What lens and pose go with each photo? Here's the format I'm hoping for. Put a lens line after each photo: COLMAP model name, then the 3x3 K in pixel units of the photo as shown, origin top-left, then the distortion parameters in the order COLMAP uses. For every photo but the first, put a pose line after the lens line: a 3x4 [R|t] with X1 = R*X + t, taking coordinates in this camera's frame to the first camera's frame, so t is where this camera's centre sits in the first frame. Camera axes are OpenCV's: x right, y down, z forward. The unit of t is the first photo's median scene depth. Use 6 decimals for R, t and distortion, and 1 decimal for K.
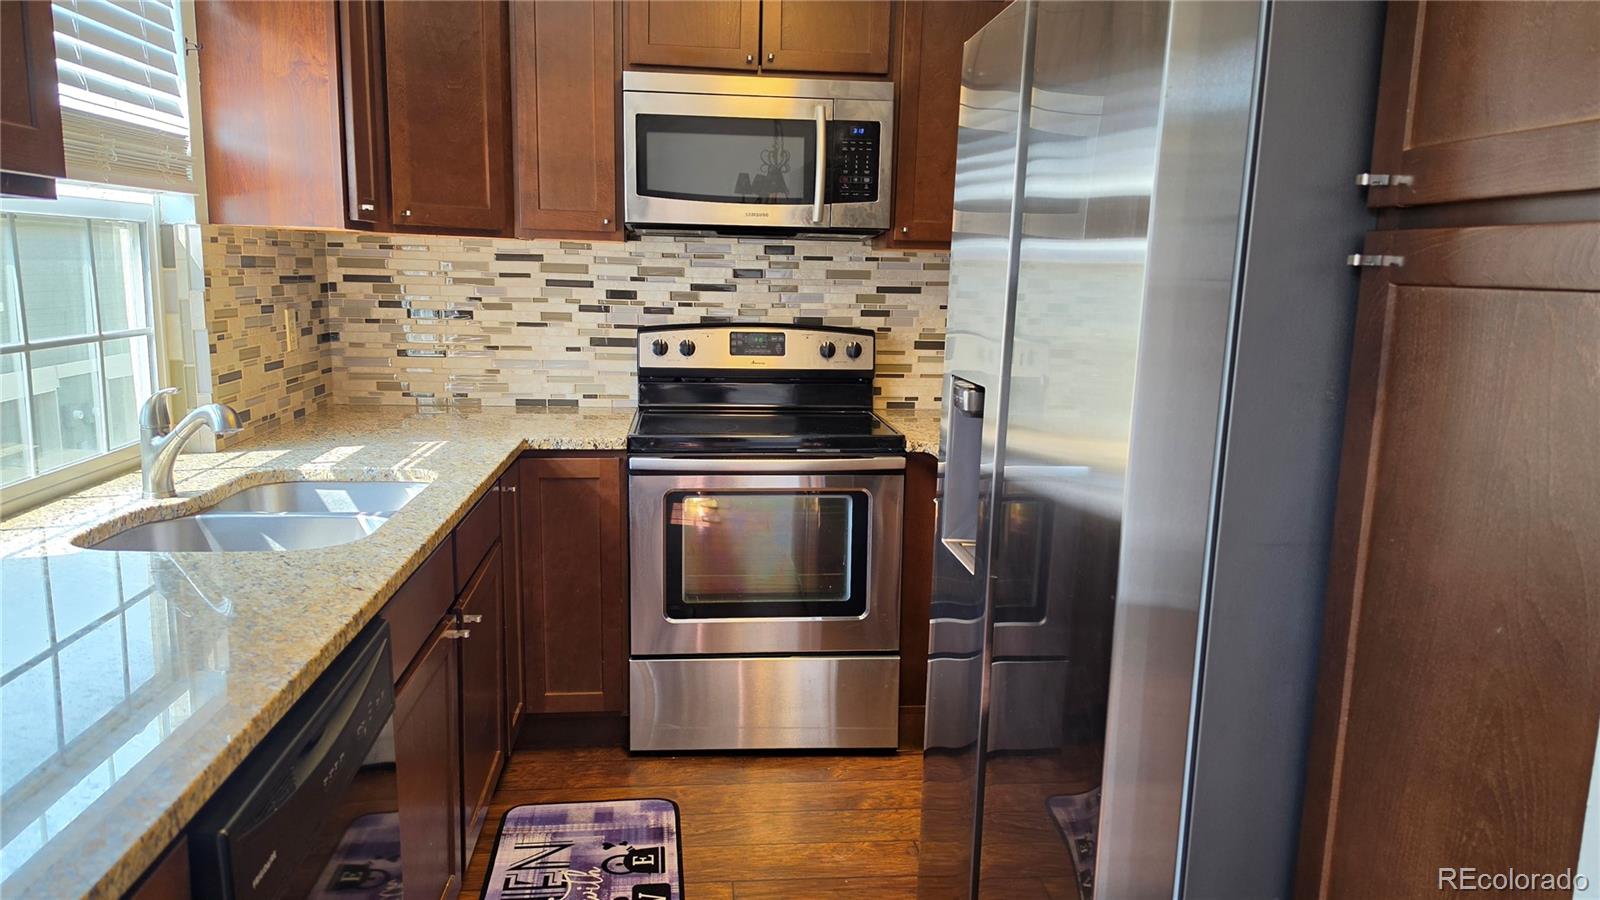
lens RADIAL K [[1103.3, 0, 796.1], [0, 1103.3, 467.0], [0, 0, 1]] dist [0.119834, -0.184059]
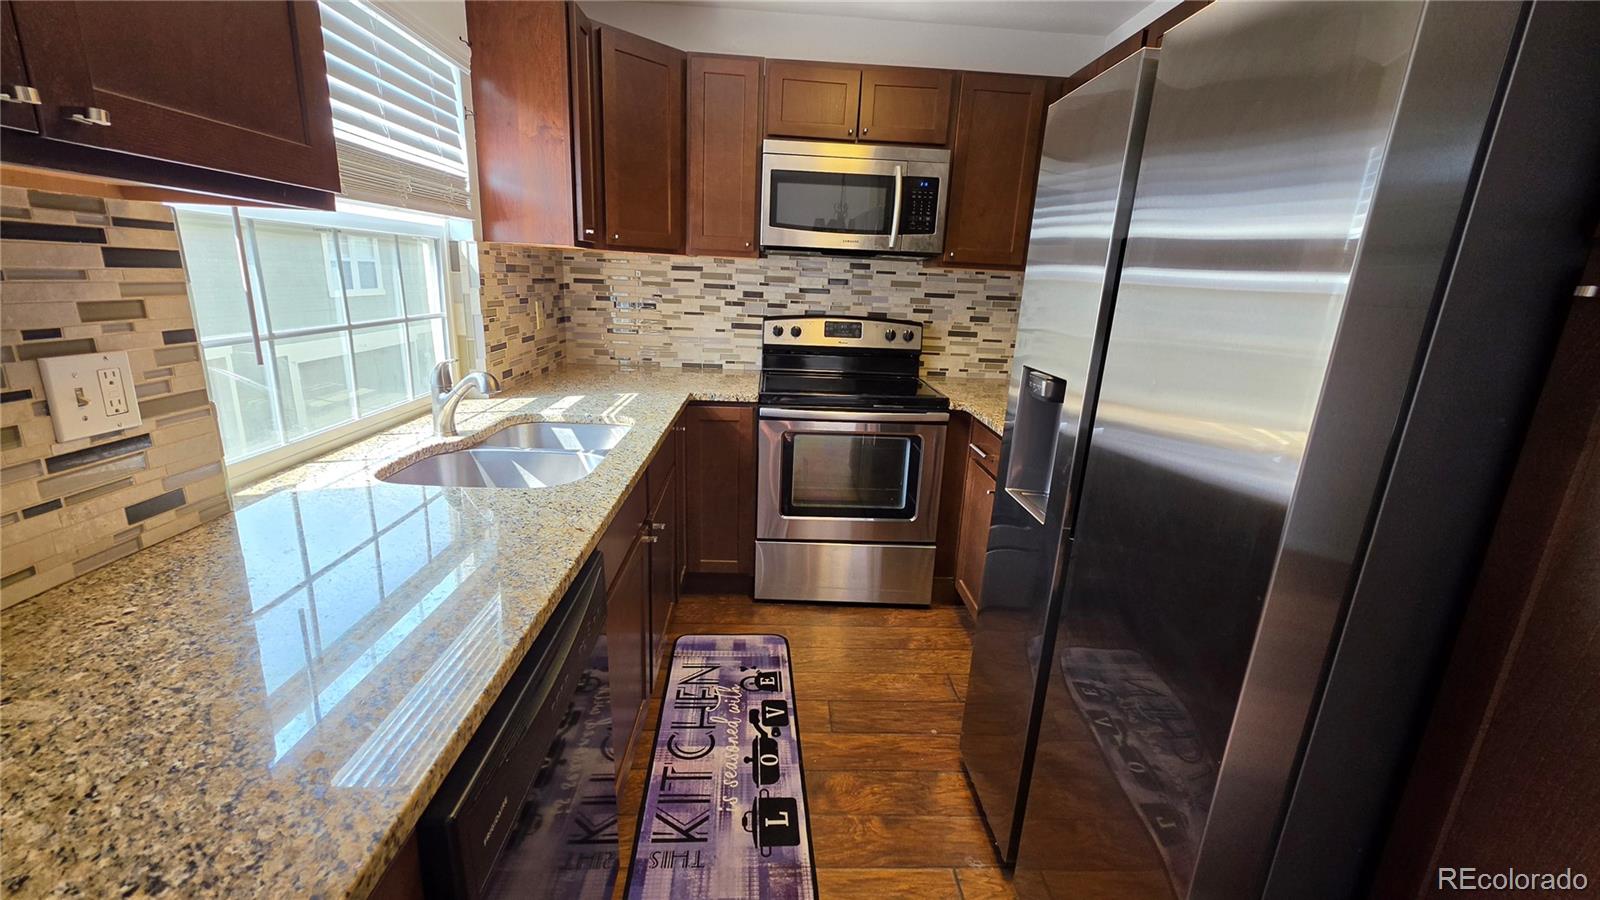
lens RADIAL K [[638.3, 0, 797.8], [0, 638.3, 443.5], [0, 0, 1]] dist [-0.001079, 0.000457]
pose [[0.998265, 0.035315, -0.047107, -0.057403], [-0.031596, 0.996493, 0.077482, -0.027485], [0.049678, -0.075859, 0.995880, 0.151141]]
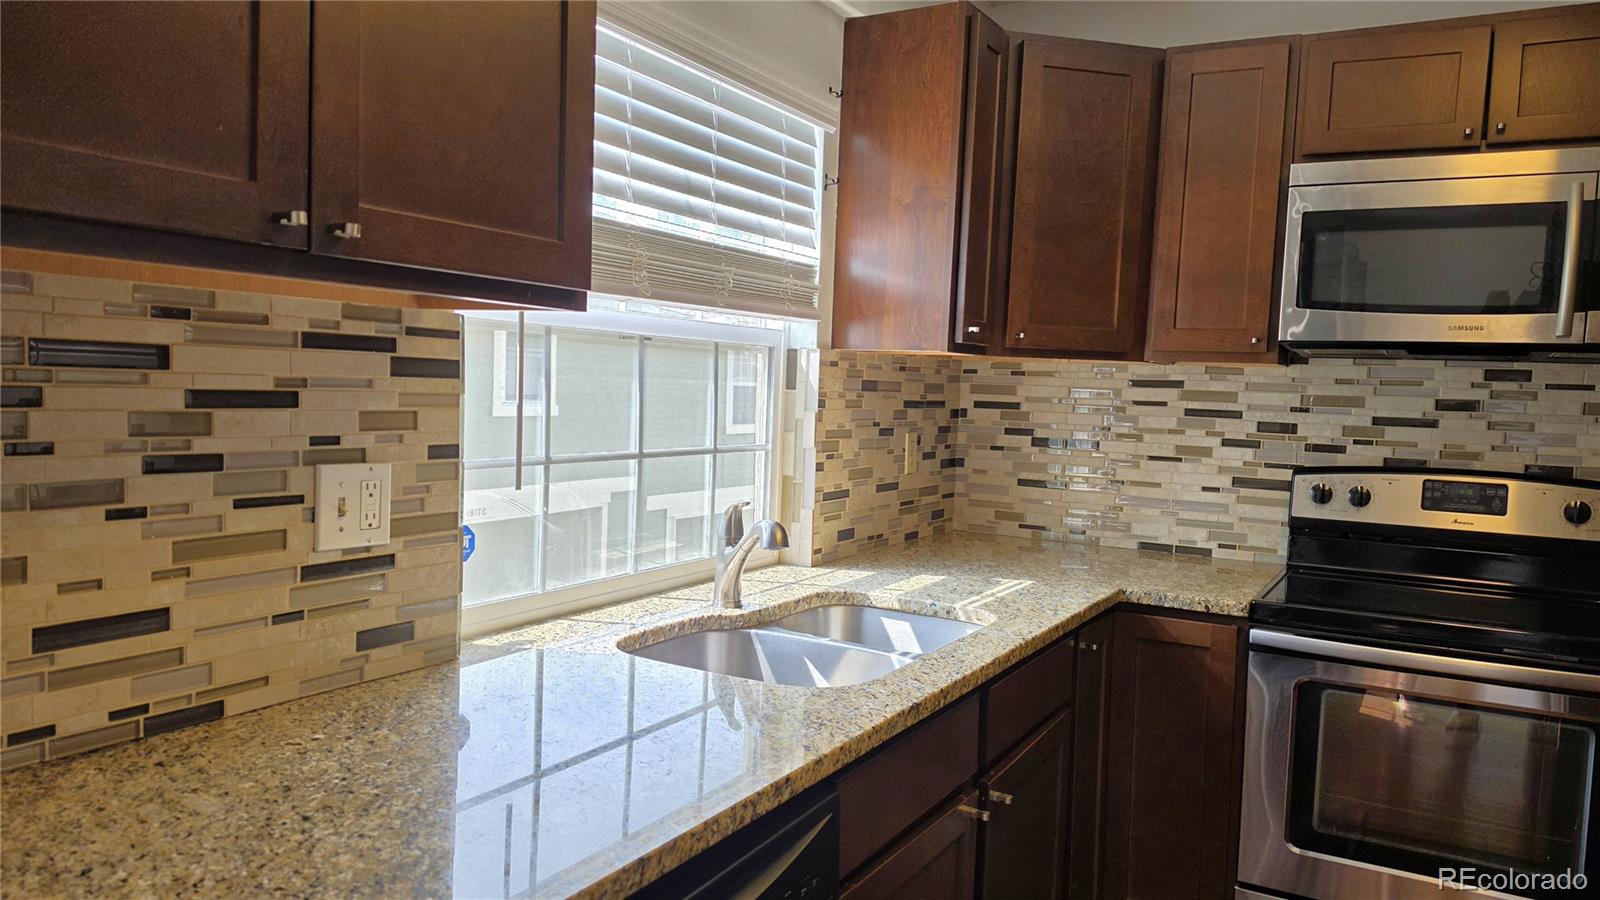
lens RADIAL K [[1103.3, 0, 796.1], [0, 1103.3, 467.0], [0, 0, 1]] dist [0.119834, -0.184059]
pose [[0.811694, 0.052956, -0.581678, 0.045403], [-0.121971, 0.989293, -0.080138, -0.018070], [0.571206, 0.135995, 0.809462, 0.141015]]
